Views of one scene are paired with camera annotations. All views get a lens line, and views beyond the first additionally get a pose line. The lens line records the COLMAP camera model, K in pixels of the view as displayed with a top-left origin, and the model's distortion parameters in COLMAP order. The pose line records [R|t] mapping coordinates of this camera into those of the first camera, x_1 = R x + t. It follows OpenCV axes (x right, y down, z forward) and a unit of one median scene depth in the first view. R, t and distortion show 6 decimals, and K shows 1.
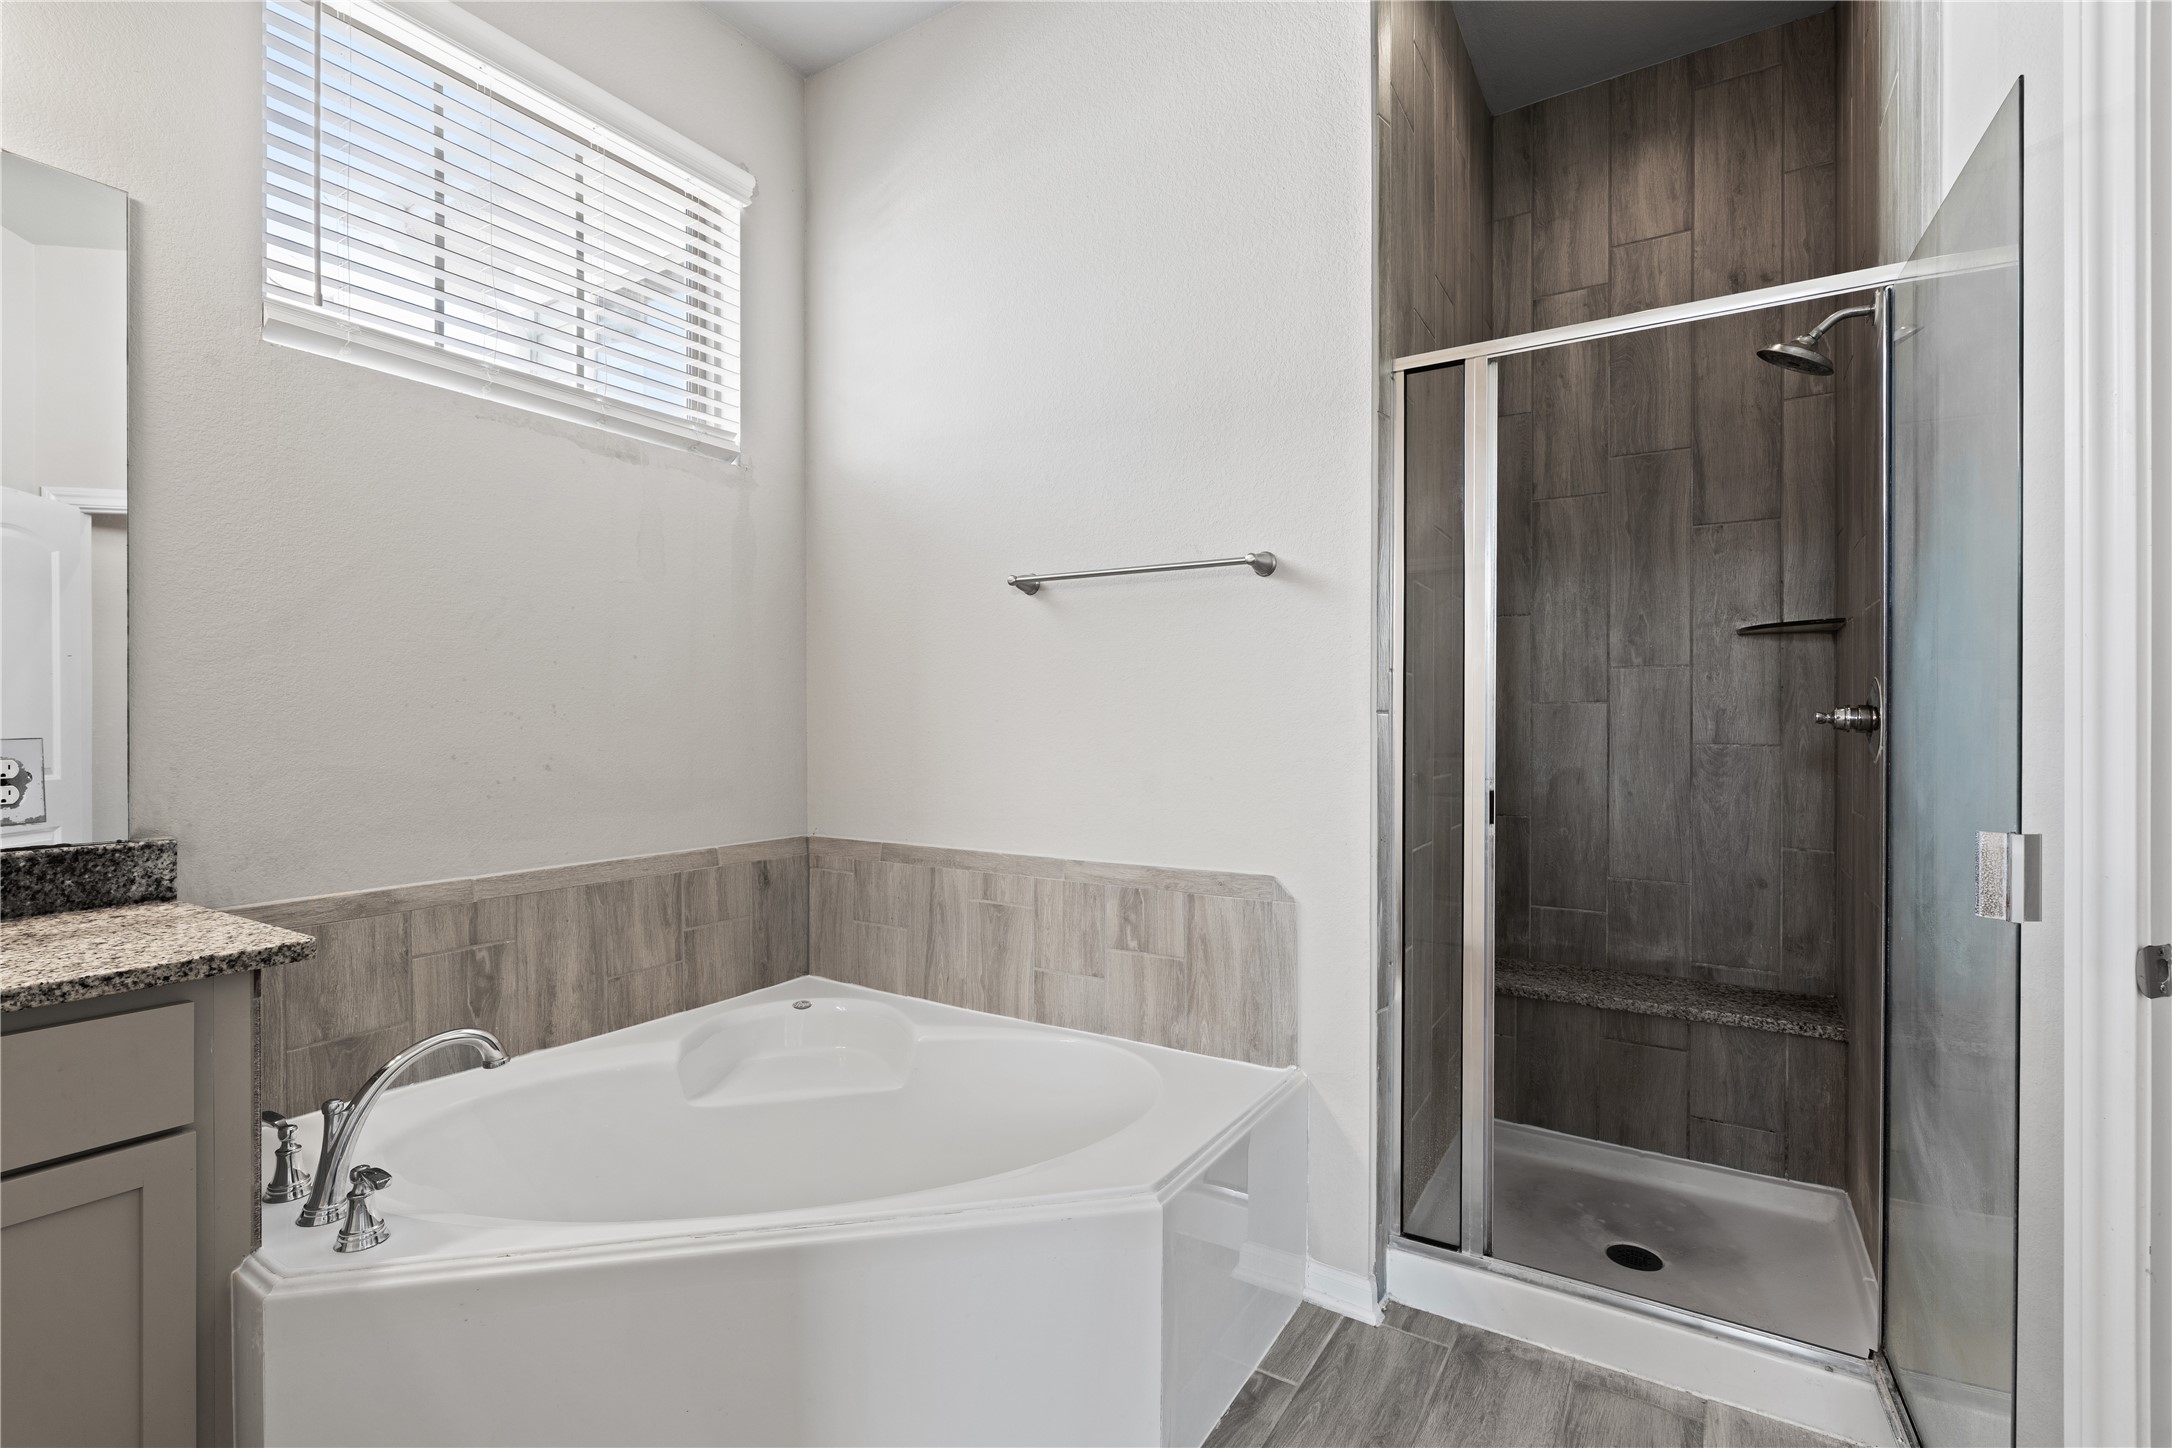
lens RADIAL K [[988.2, 0, 1087.1], [0, 988.2, 722.8], [0, 0, 1]] dist [-0.001505, -0.000659]
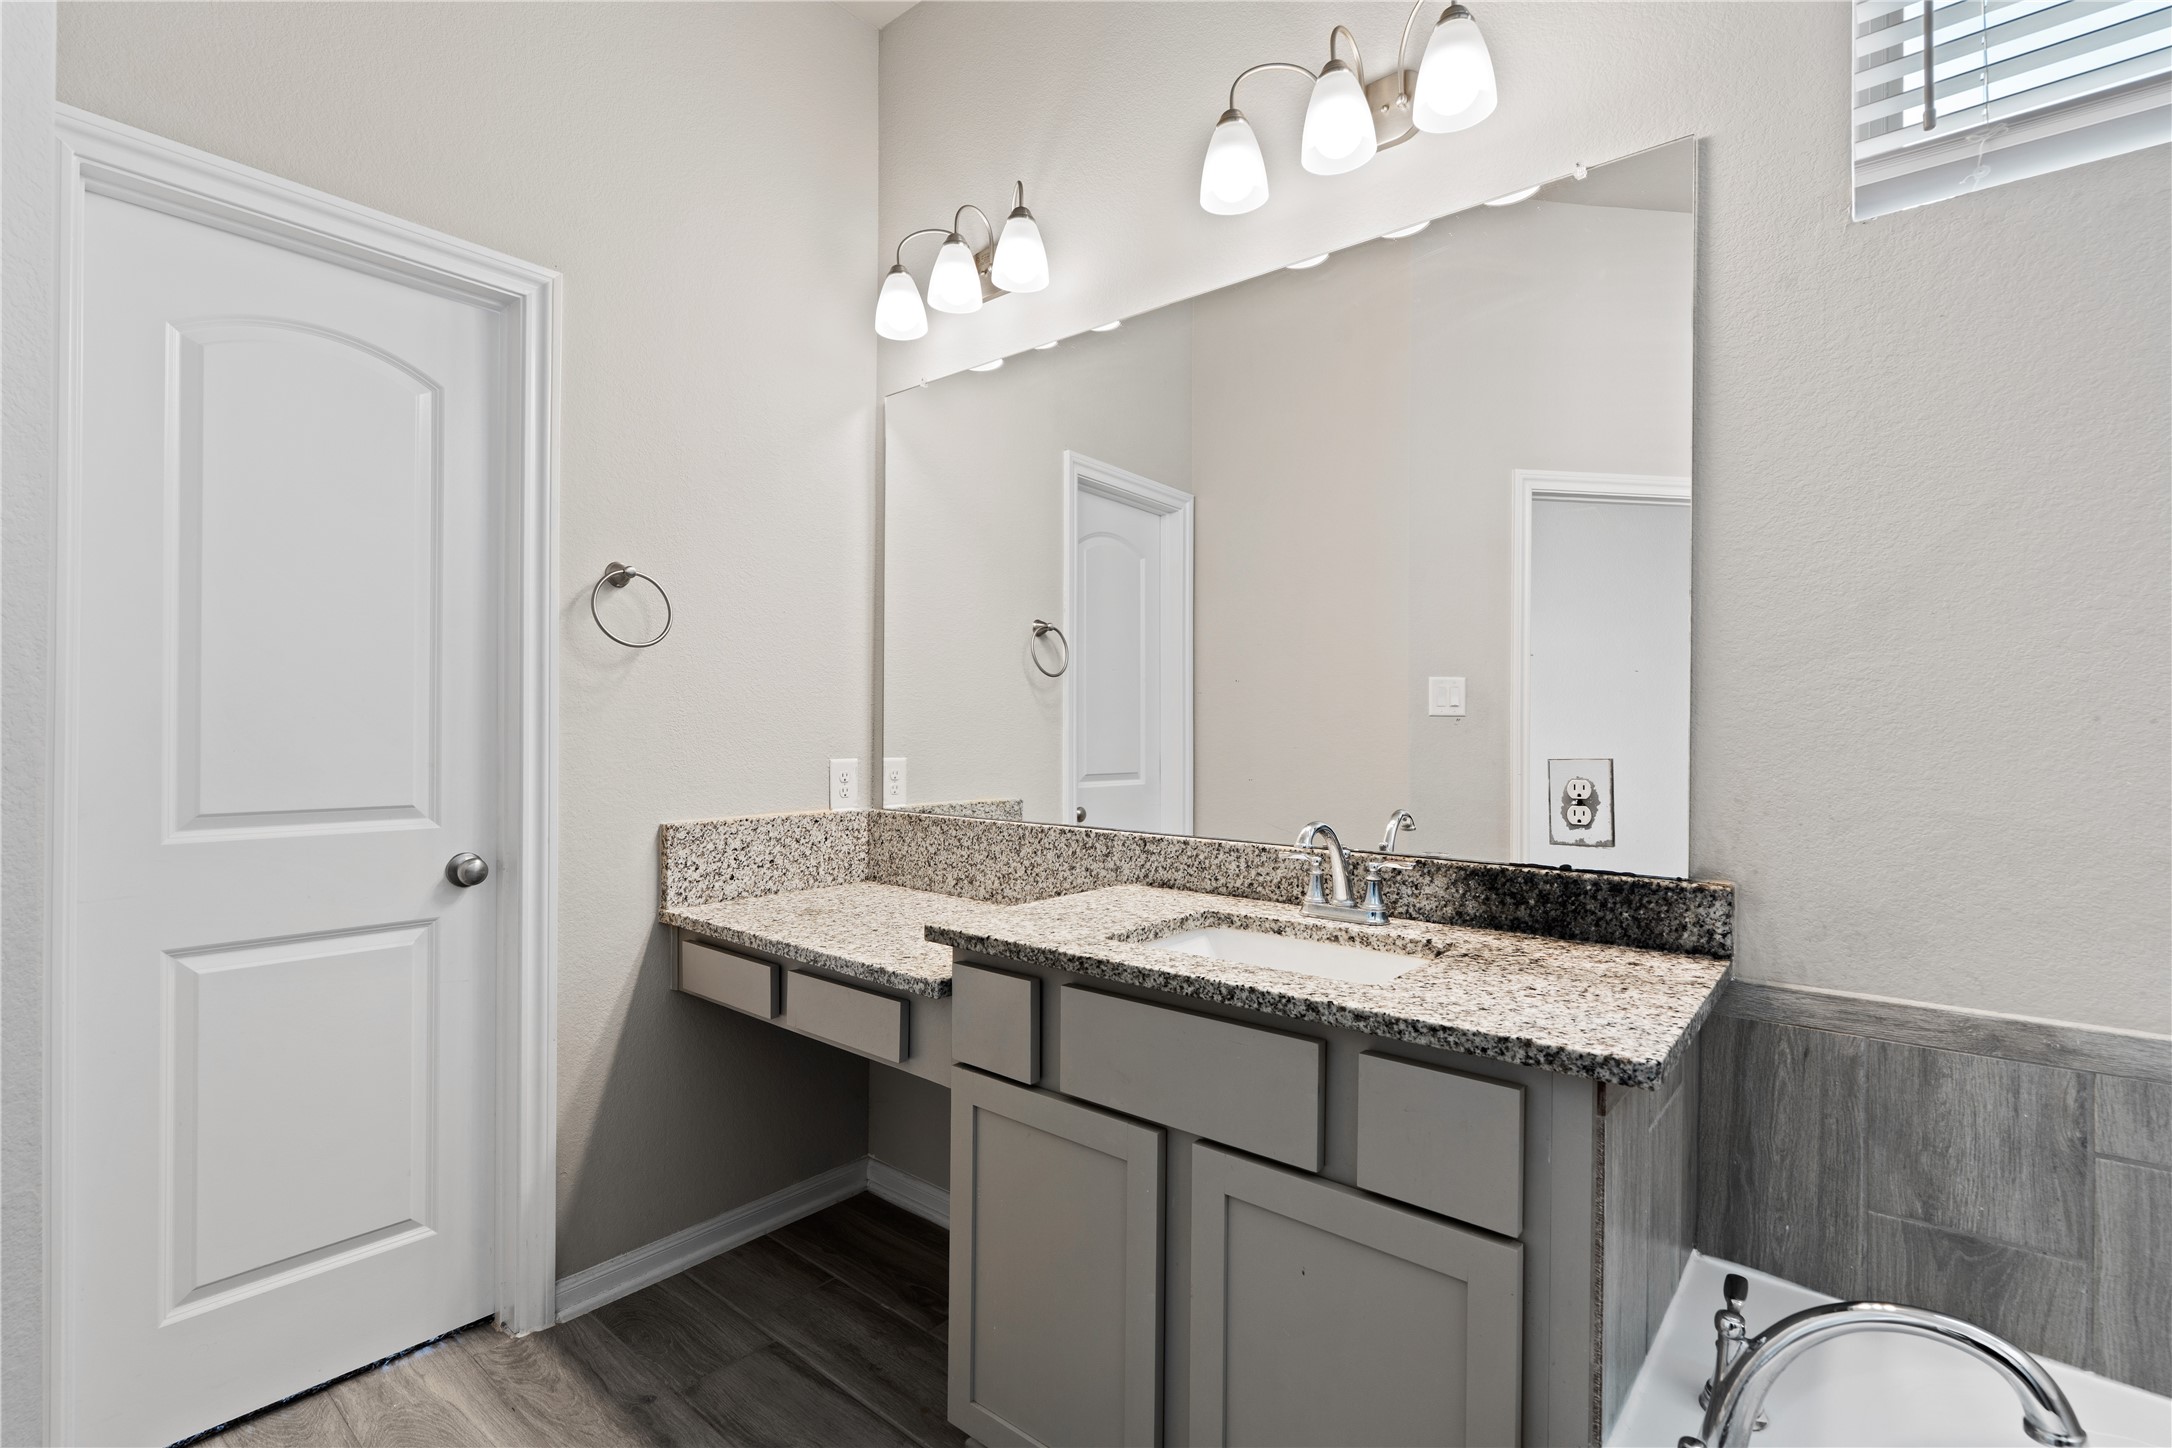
lens RADIAL K [[988.2, 0, 1088.4], [0, 988.2, 730.8], [0, 0, 1]] dist [-0.001505, -0.000659]
pose [[-0.129308, 0.000392, -0.991604, -0.041850], [-0.006546, 0.999978, 0.001249, -0.009515], [0.991583, 0.006652, -0.129303, 0.599116]]
